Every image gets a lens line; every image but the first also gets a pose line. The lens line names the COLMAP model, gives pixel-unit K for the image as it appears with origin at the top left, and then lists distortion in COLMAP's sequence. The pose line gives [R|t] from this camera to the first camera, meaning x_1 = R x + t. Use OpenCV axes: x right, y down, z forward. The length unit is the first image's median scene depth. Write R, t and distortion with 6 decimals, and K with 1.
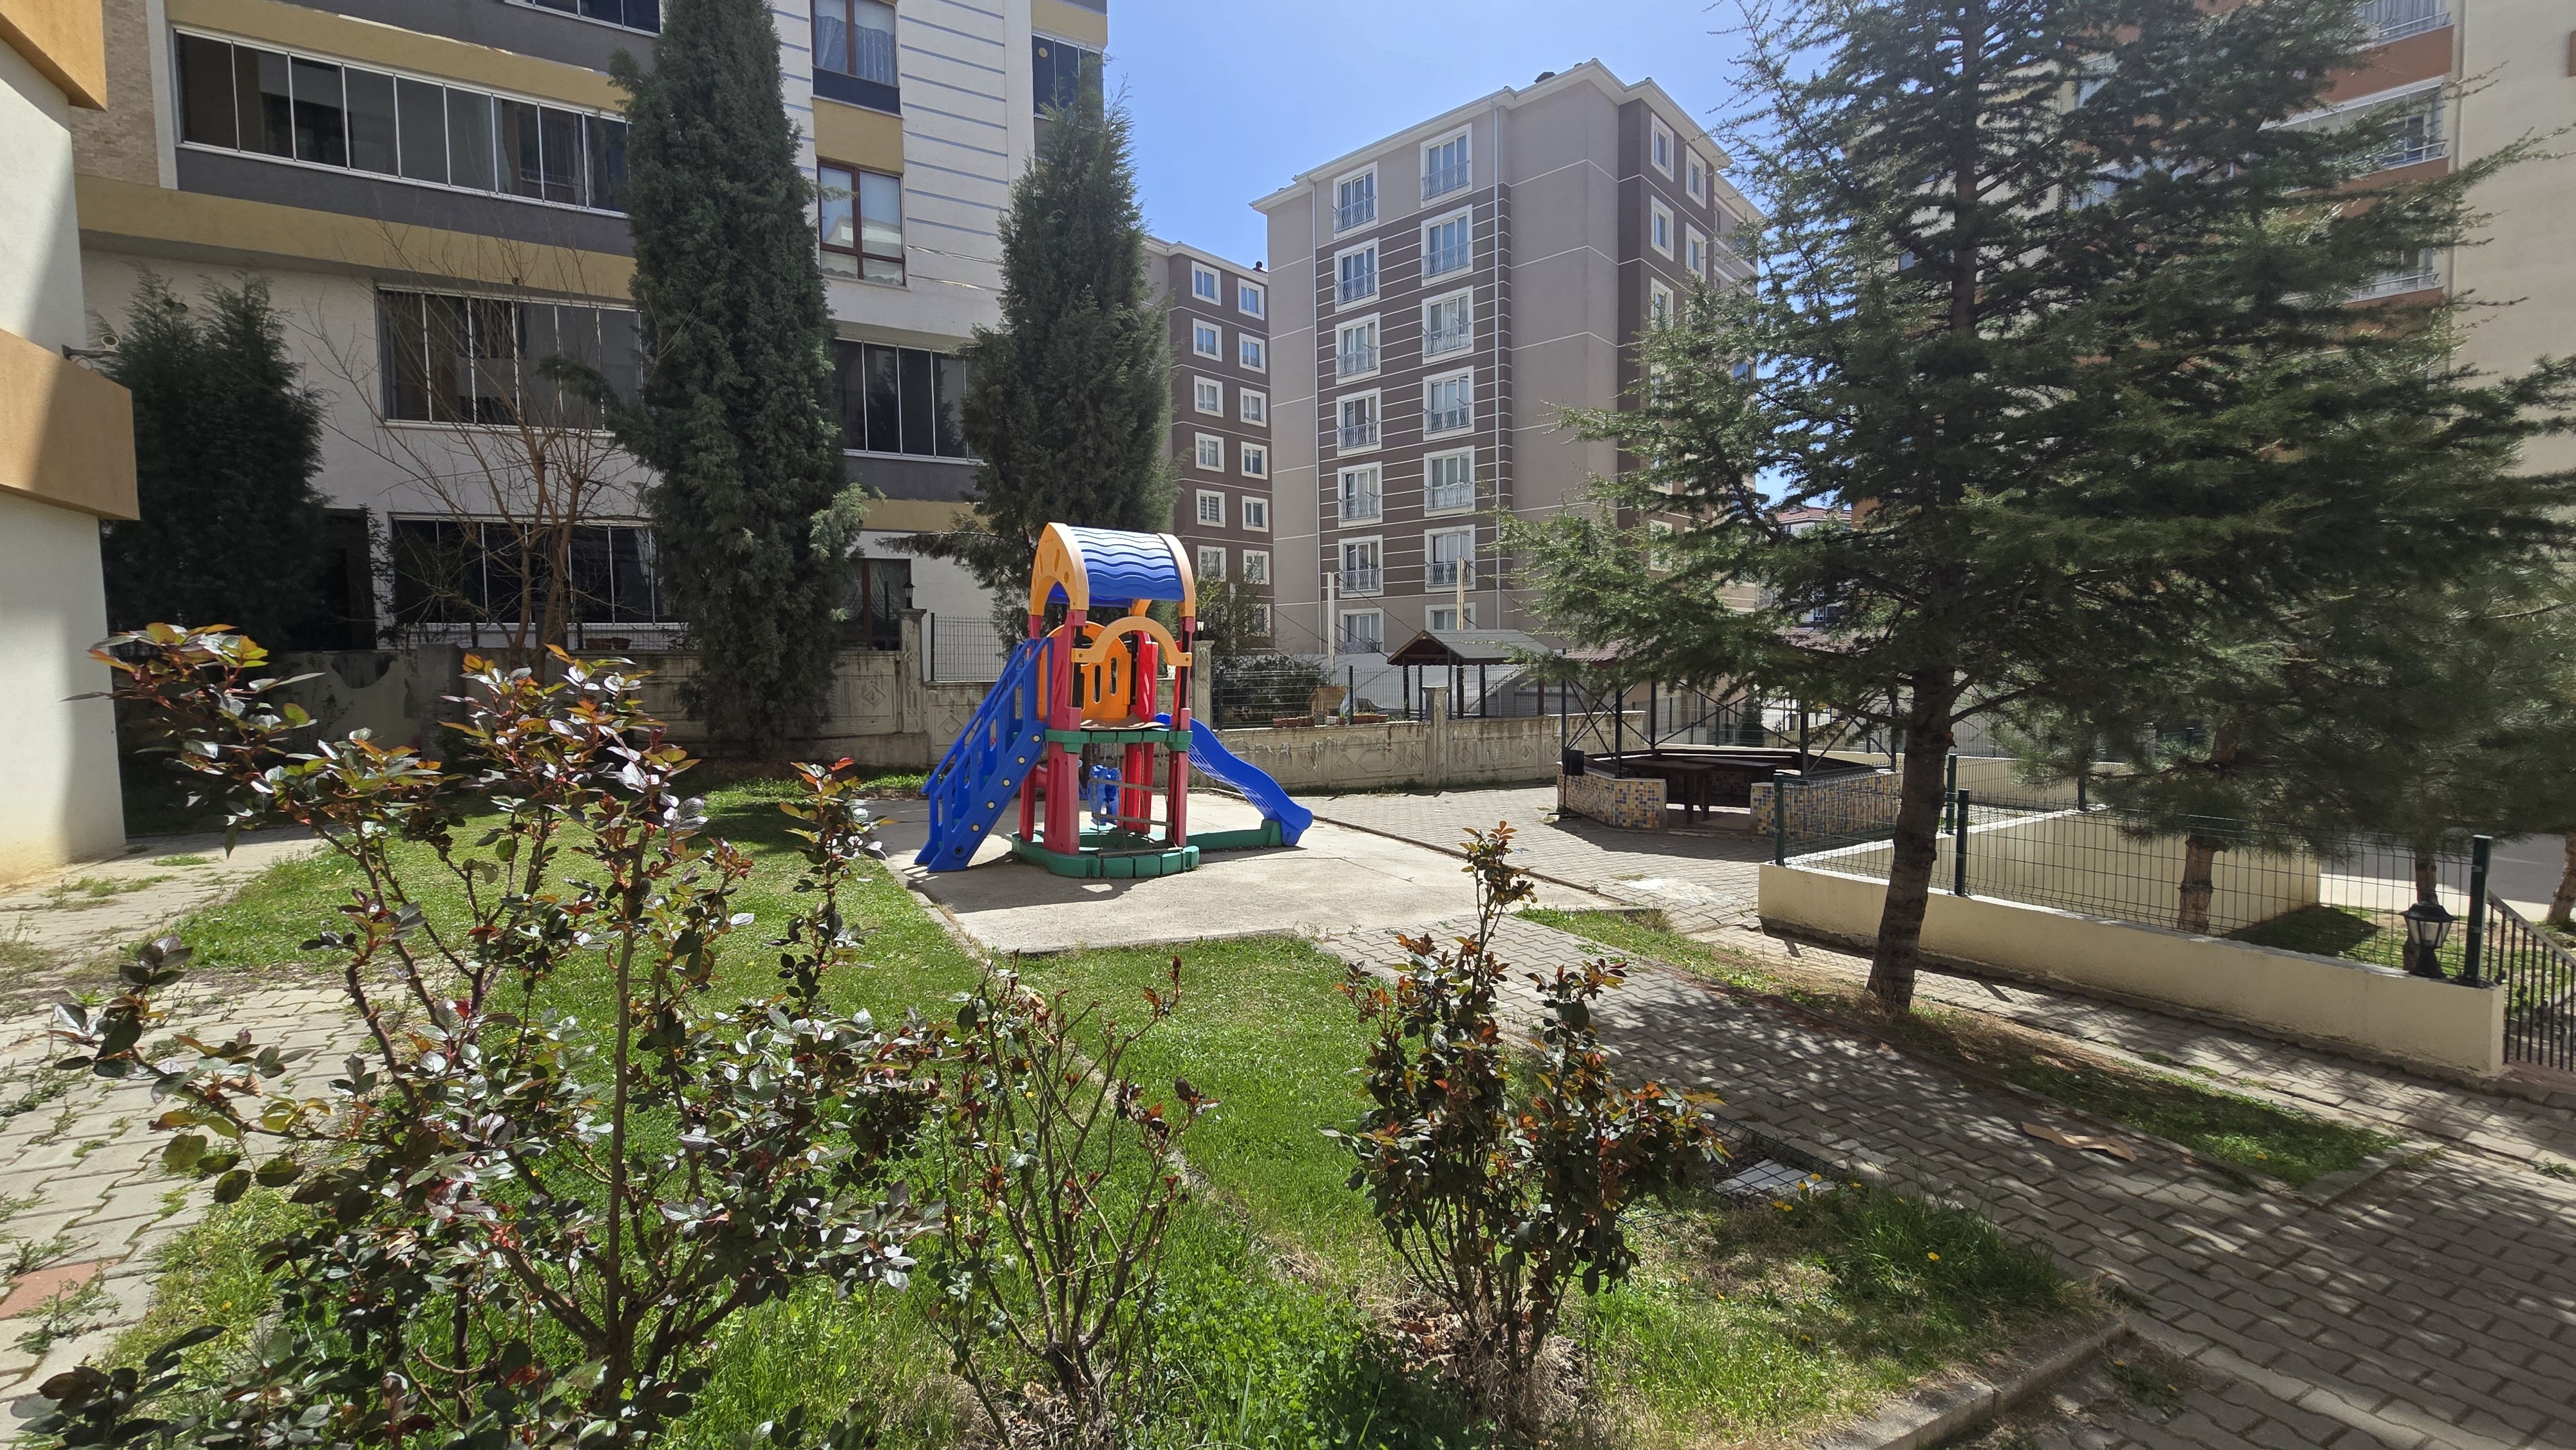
lens RADIAL K [[1051.5, 0, 1287.6], [0, 1051.5, 717.4], [0, 0, 1]] dist [-0.002387, 0.000220]
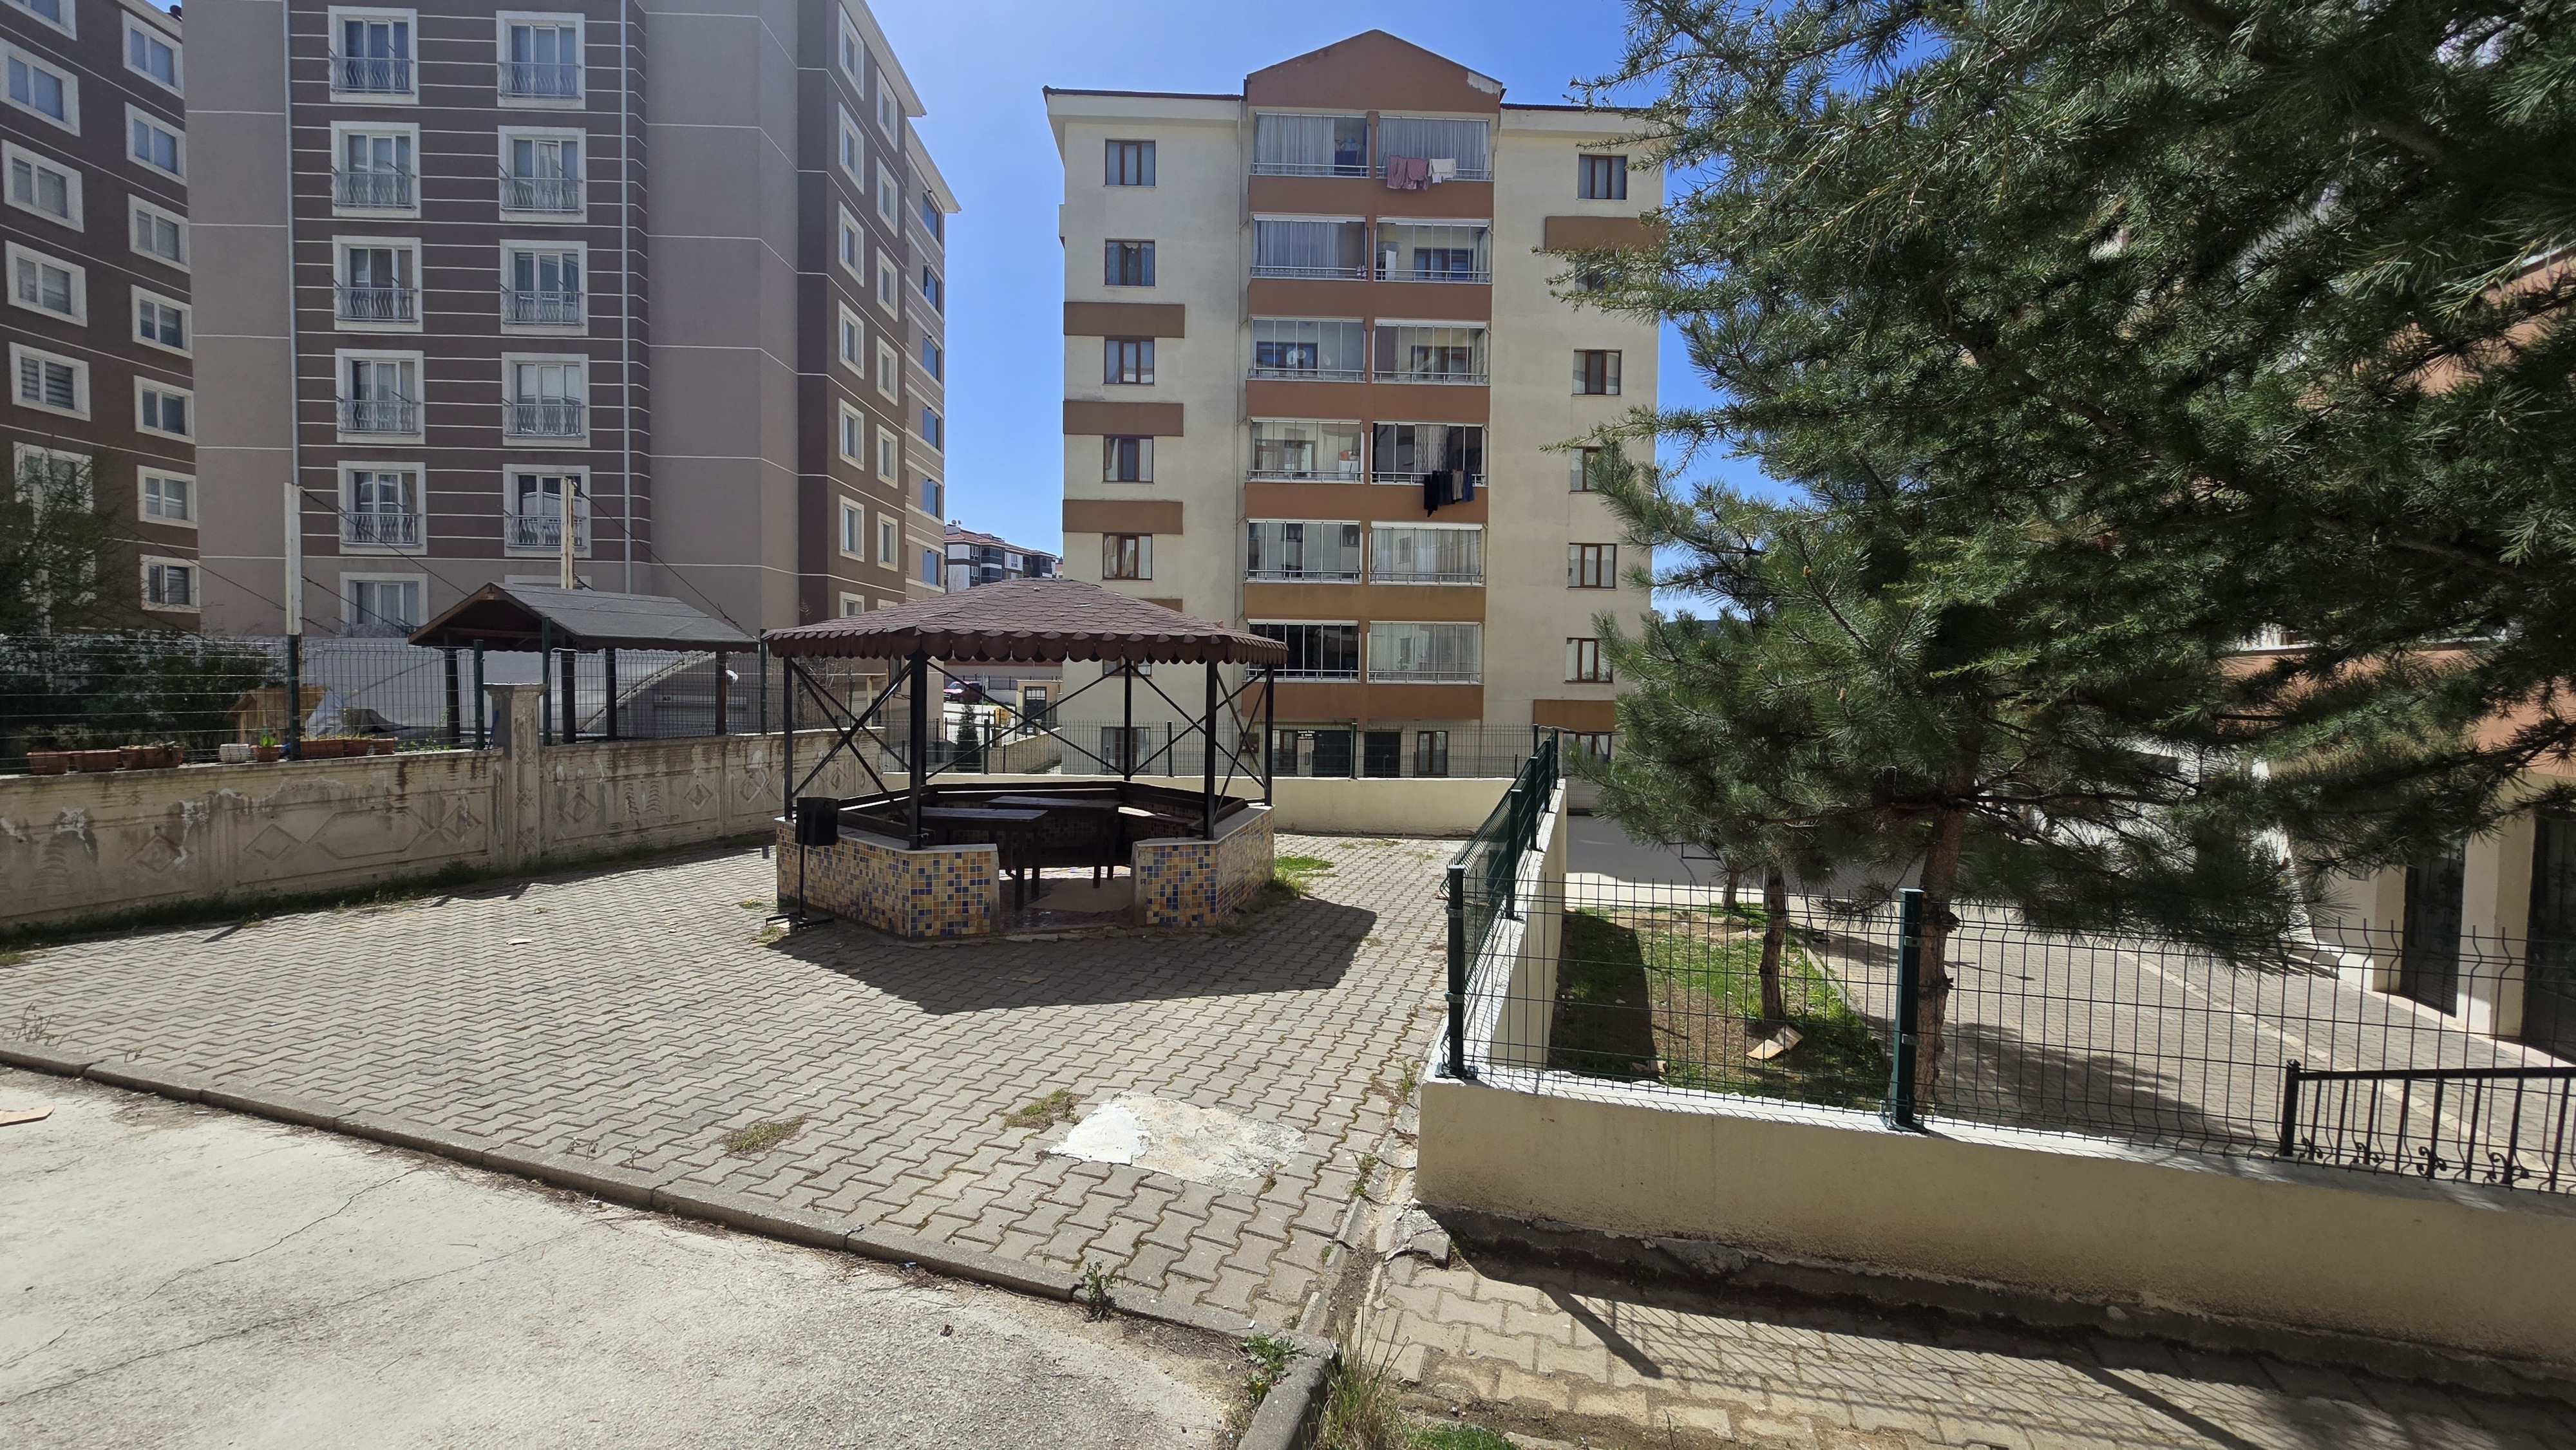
lens RADIAL K [[1051.5, 0, 1269.4], [0, 1051.5, 717.3], [0, 0, 1]] dist [-0.002387, 0.000220]
pose [[0.729864, -0.001885, 0.683590, 0.048077], [0.013538, 0.999840, -0.011696, -0.000703], [-0.683458, 0.017791, 0.729773, 0.299206]]
